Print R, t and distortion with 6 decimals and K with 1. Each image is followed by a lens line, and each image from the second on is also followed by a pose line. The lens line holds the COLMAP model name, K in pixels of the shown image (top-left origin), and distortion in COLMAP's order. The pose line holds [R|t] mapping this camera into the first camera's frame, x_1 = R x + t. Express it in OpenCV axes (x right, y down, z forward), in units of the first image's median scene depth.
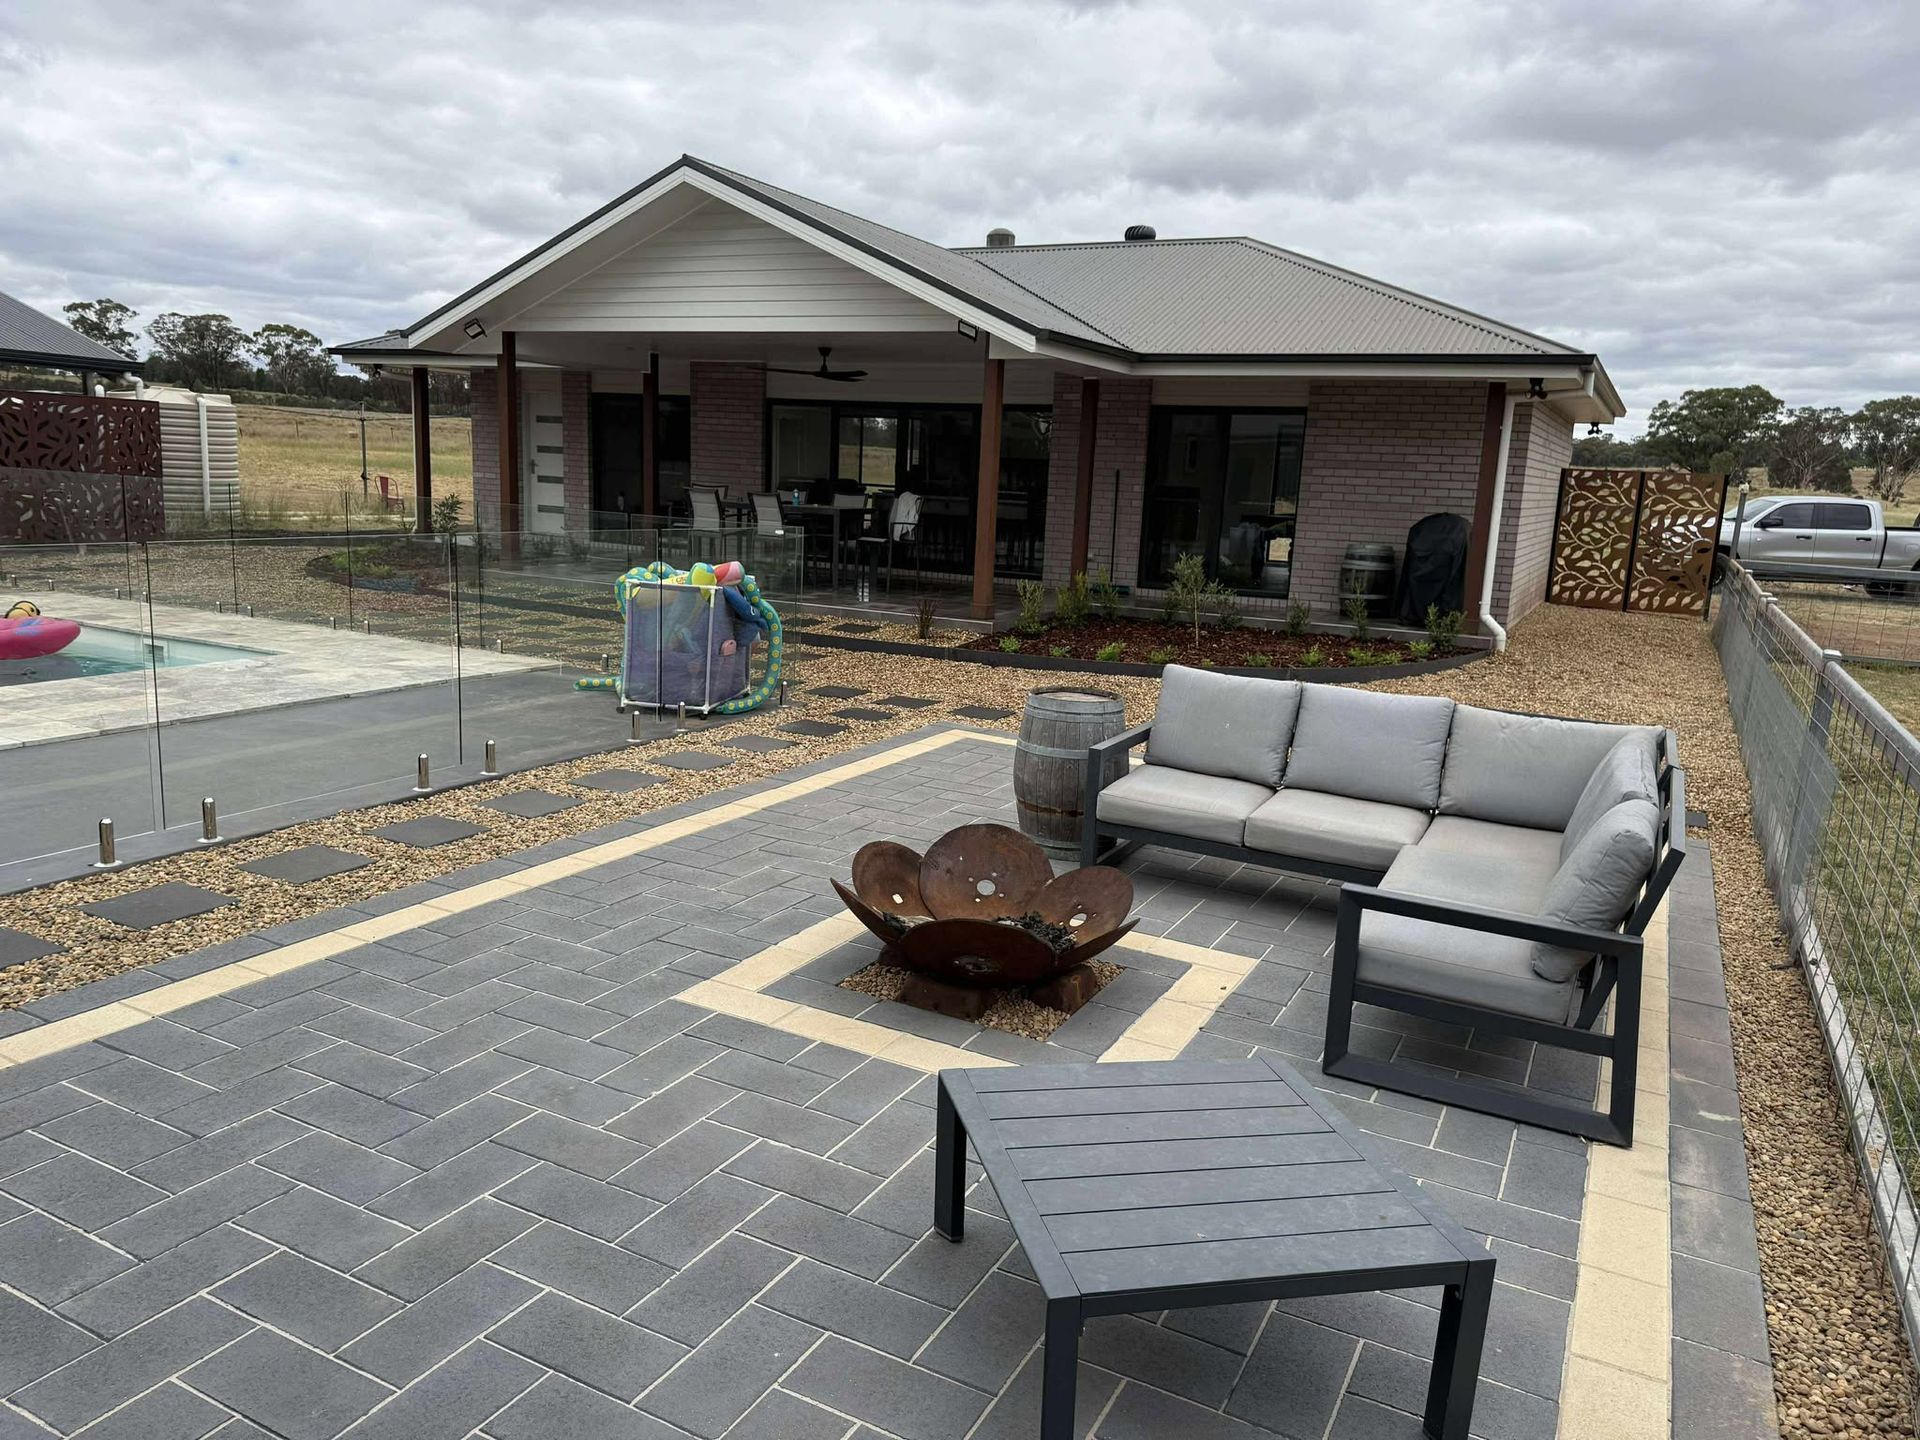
lens RADIAL K [[1365.9, 0, 960.7], [0, 1365.9, 720.1], [0, 0, 1]] dist [0.019624, -0.014372]
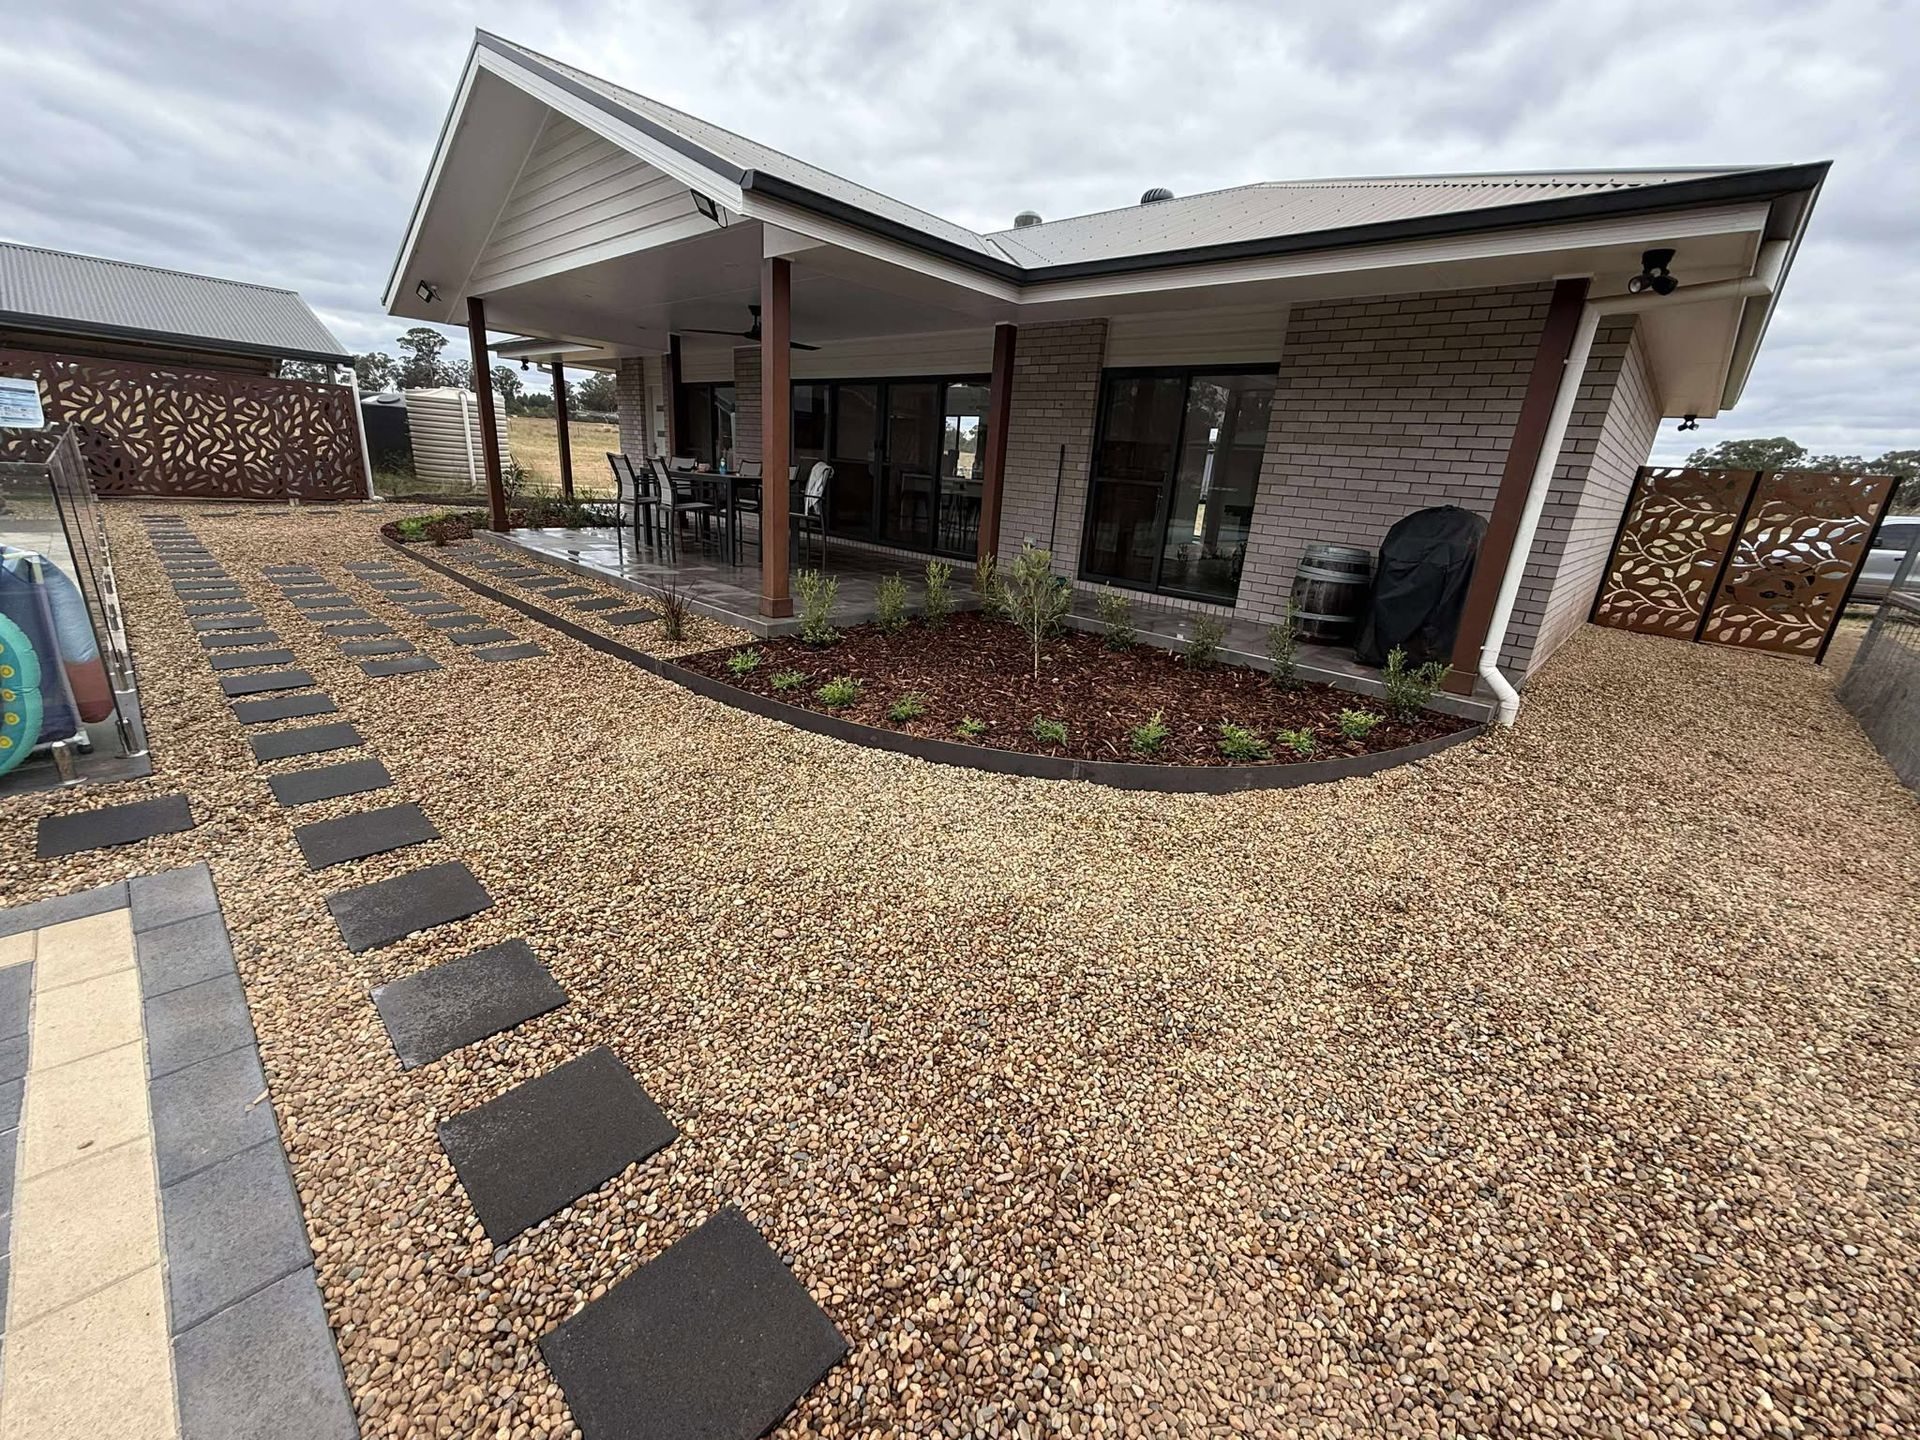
lens RADIAL K [[765.5, 0, 957.8], [0, 765.5, 713.4], [0, 0, 1]] dist [-0.003141, 0.000744]
pose [[0.961363, 0.107425, -0.253458, 0.175248], [-0.077760, 0.989191, 0.124313, -0.060151], [0.264073, -0.099801, 0.959325, 0.434216]]
